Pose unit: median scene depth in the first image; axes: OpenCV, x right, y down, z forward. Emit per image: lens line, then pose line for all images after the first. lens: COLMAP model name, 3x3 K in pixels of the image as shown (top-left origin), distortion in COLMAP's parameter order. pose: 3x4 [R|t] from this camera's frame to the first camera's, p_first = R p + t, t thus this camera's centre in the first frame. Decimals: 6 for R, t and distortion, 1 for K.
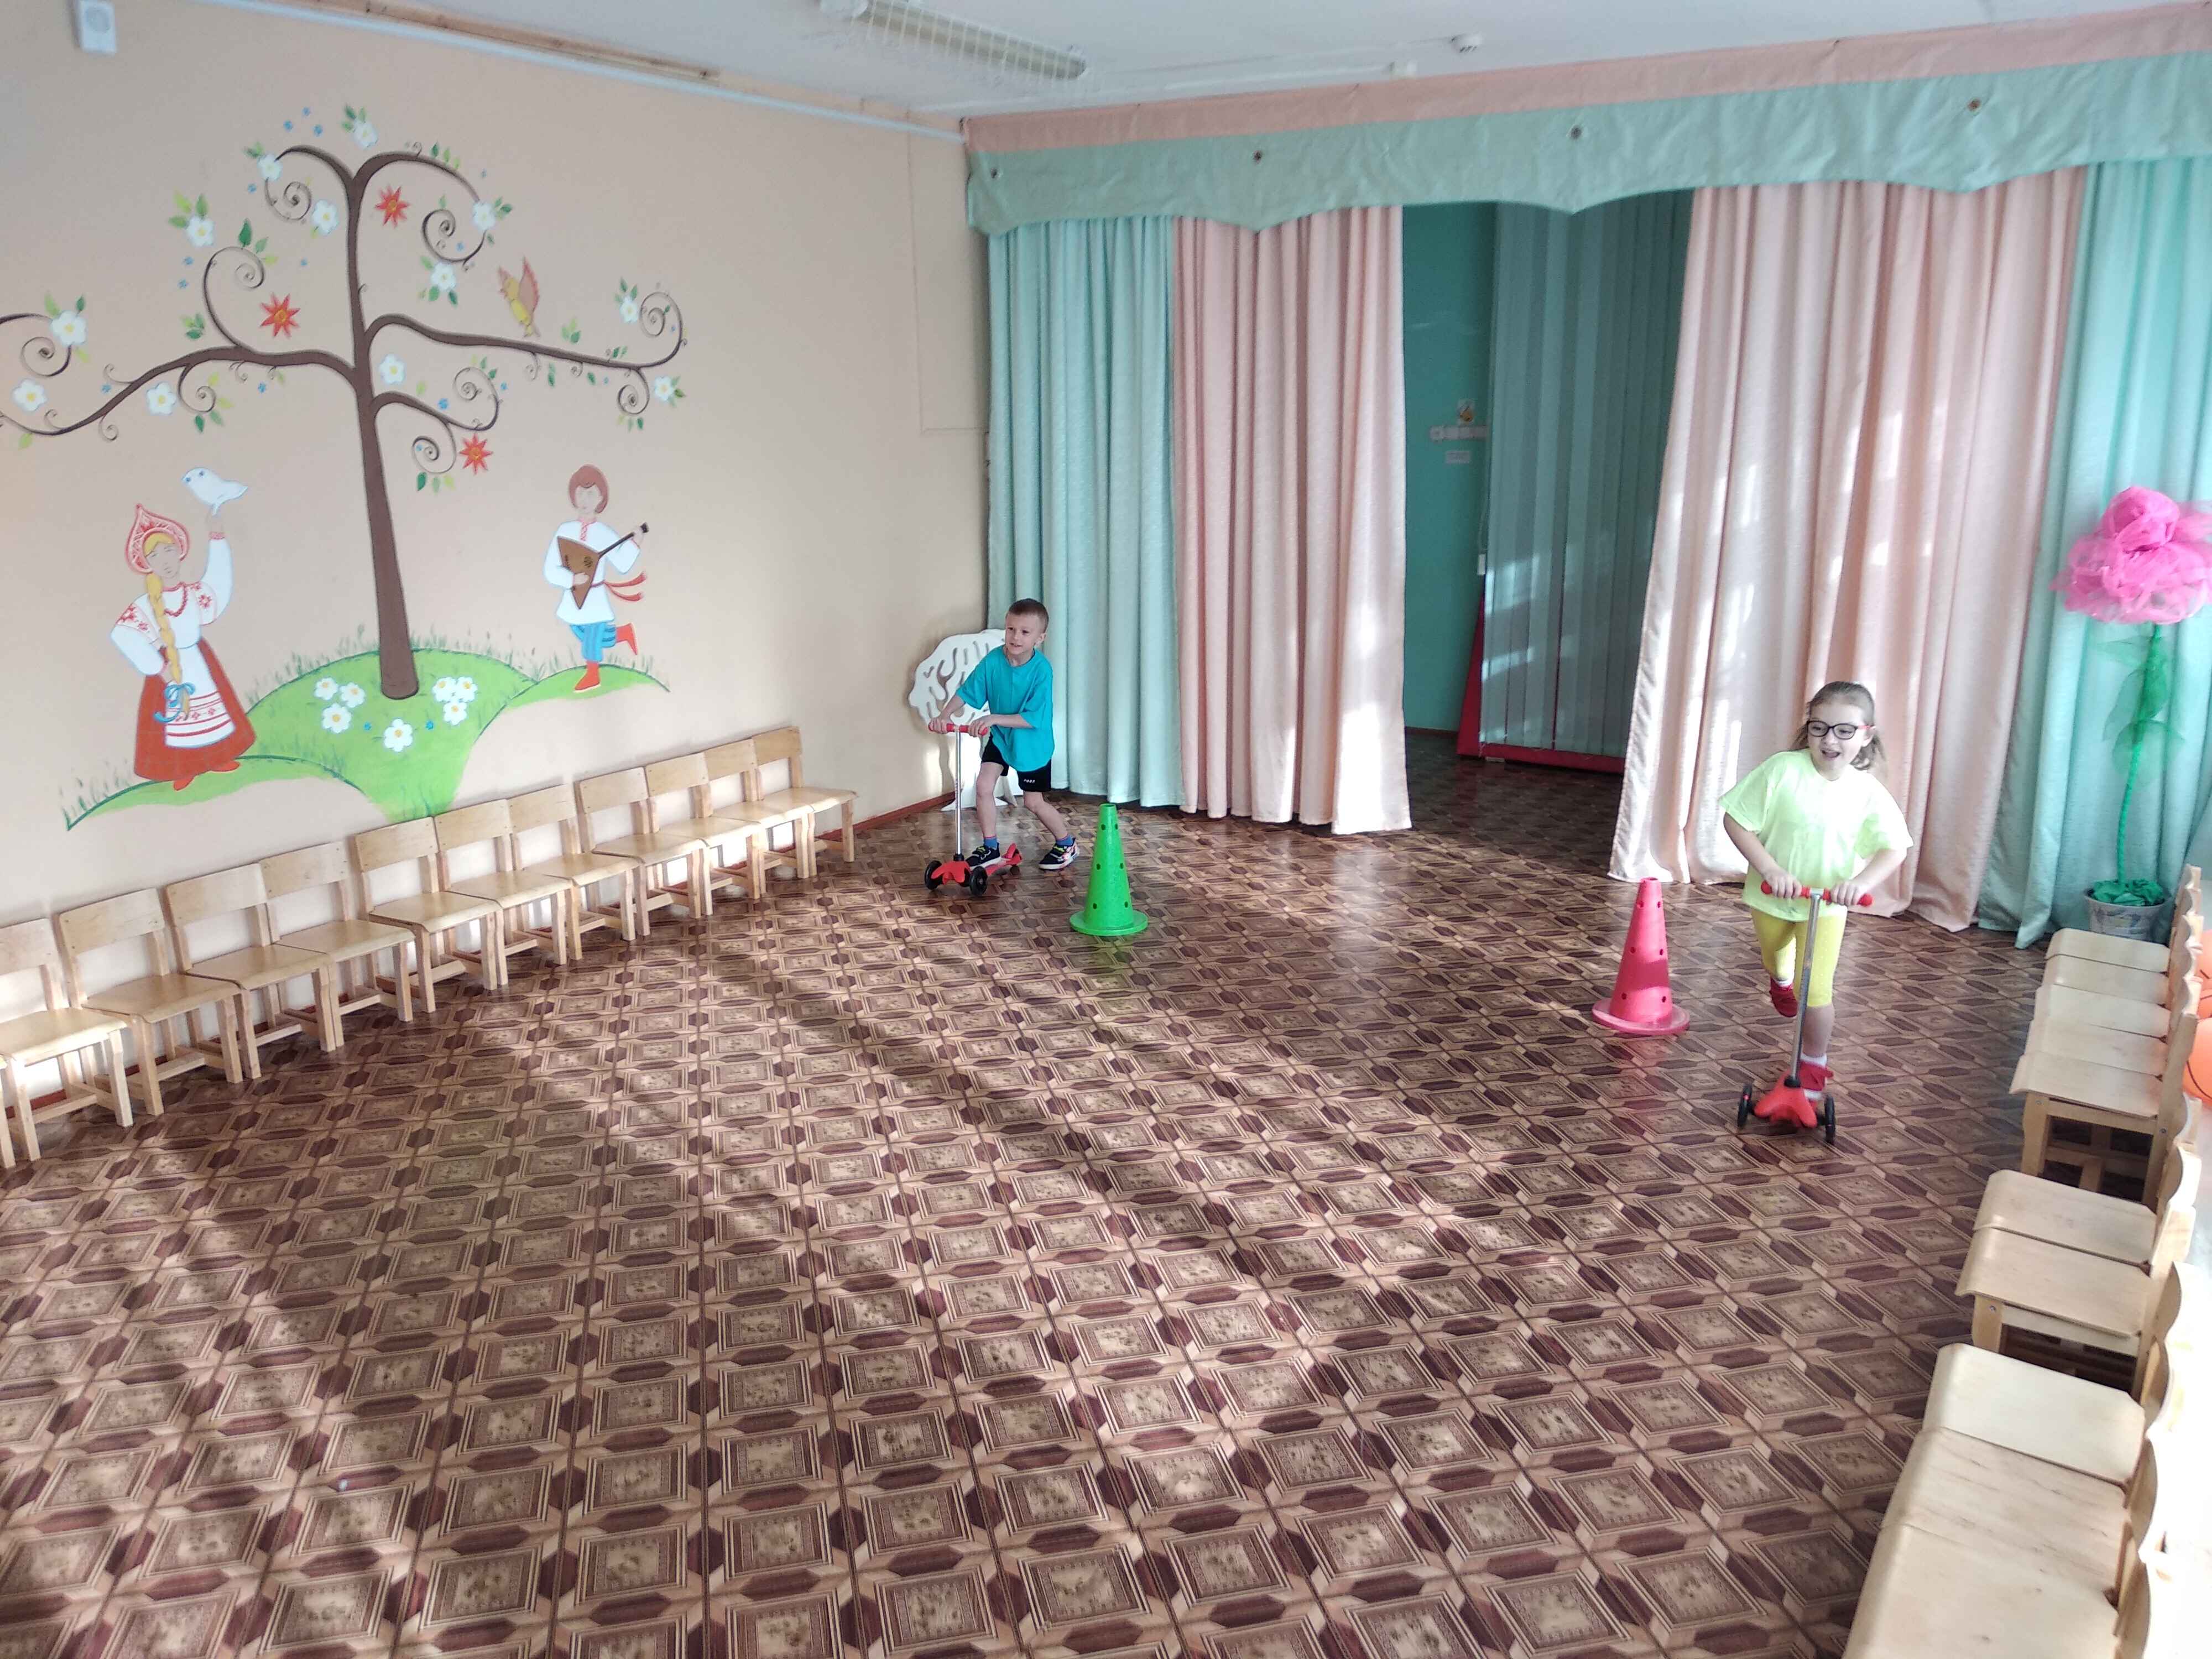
lens RADIAL K [[1766.4, 0, 1121.8], [0, 1766.4, 866.1], [0, 0, 1]] dist [0.040186, -0.038178]
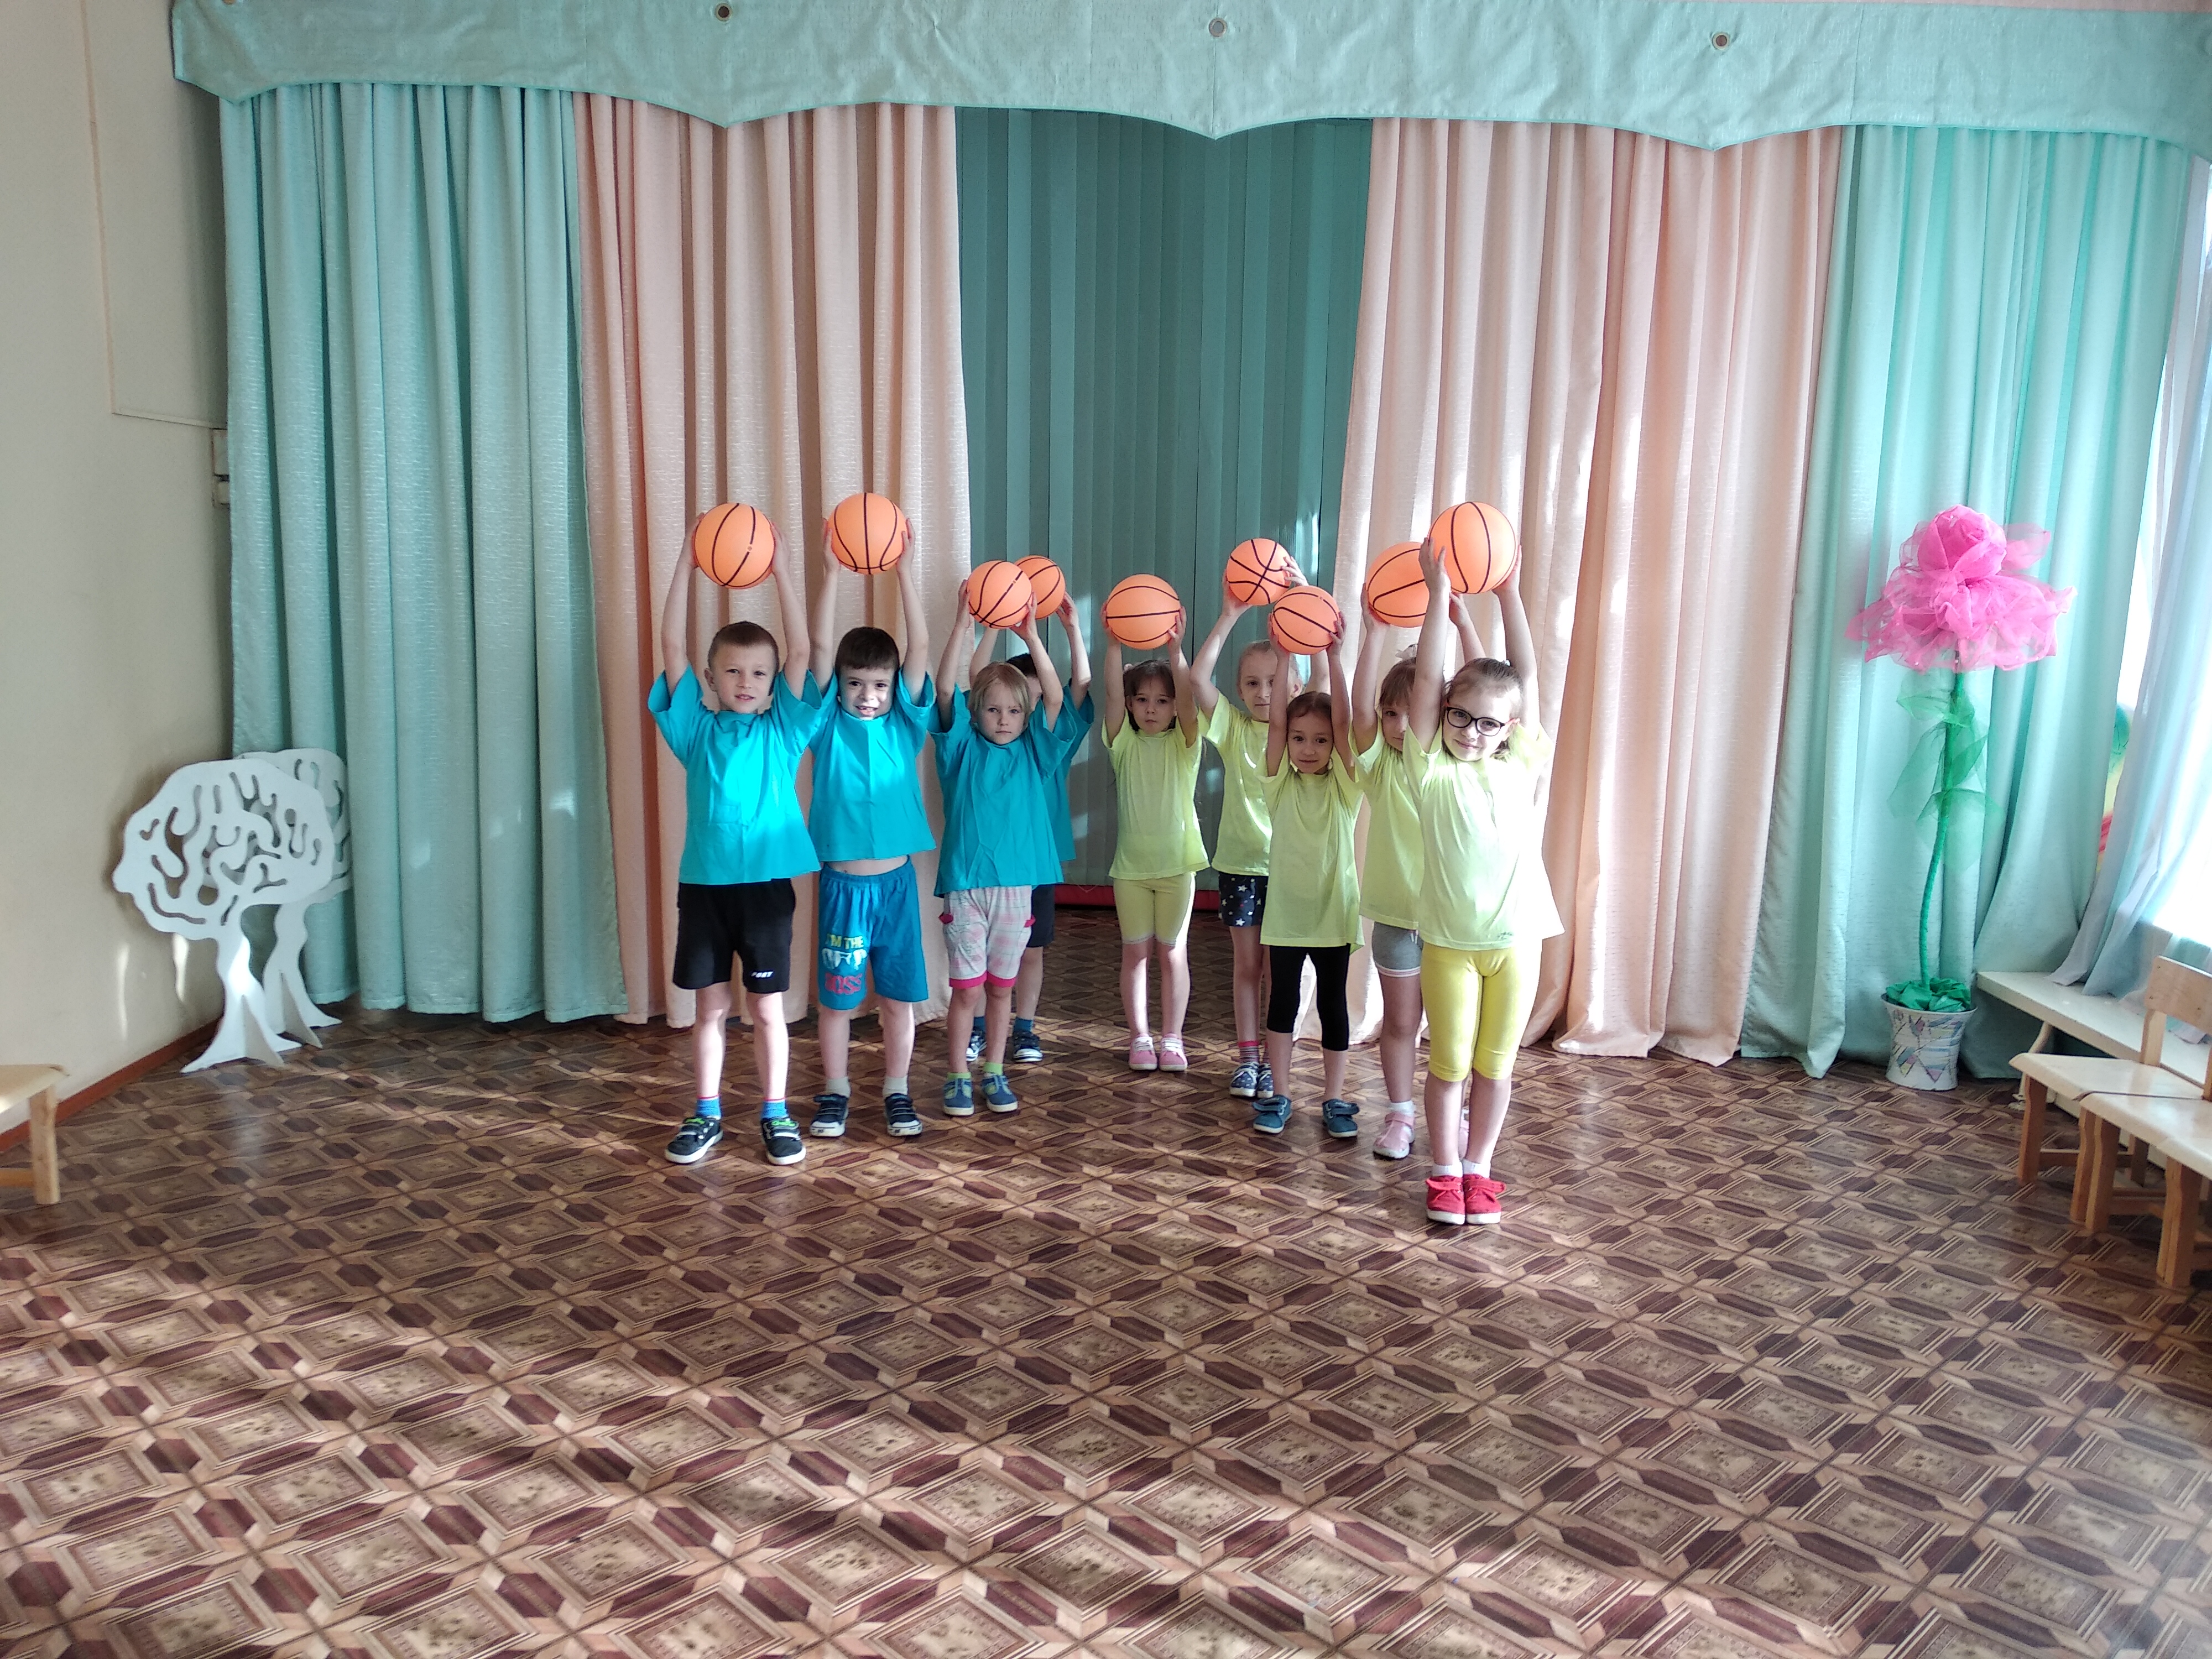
lens RADIAL K [[1766.4, 0, 1171.9], [0, 1766.4, 848.1], [0, 0, 1]] dist [0.040186, -0.038178]
pose [[0.851283, -0.060164, 0.521246, -0.174711], [0.115014, 0.990641, -0.073493, -0.033456], [-0.511946, 0.122514, 0.850236, 0.481734]]
